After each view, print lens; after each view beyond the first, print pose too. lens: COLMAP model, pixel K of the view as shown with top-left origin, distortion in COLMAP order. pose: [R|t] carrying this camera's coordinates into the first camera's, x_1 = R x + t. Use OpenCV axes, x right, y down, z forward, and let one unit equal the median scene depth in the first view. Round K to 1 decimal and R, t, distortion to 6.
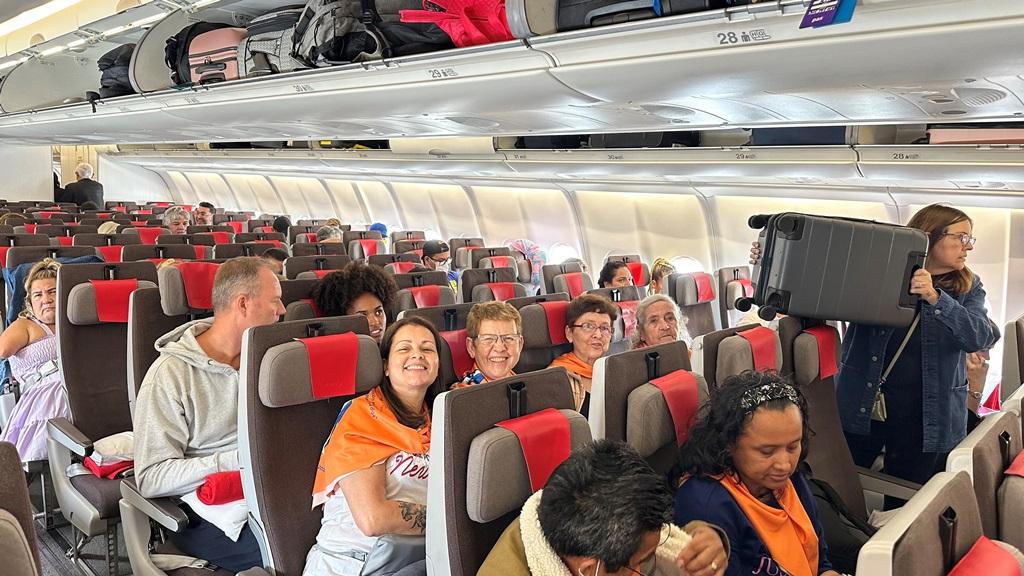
lens RADIAL K [[720.8, 0, 512.0], [0, 720.8, 288.0], [0, 0, 1]] dist [0.004631, -0.144901]
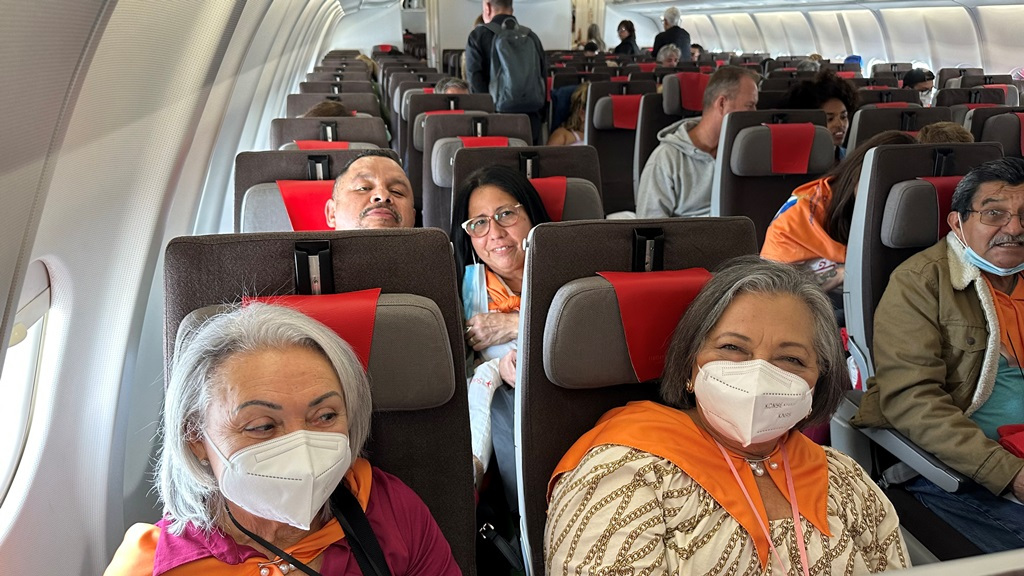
lens RADIAL K [[701.6, 0, 512.0], [0, 701.6, 288.0], [0, 0, 1]] dist [0.002437, 0.002621]
pose [[0.805249, 0.154389, -0.572485, 0.084212], [-0.033536, 0.975819, 0.215990, 0.081390], [0.591988, -0.154727, 0.790955, -0.257737]]
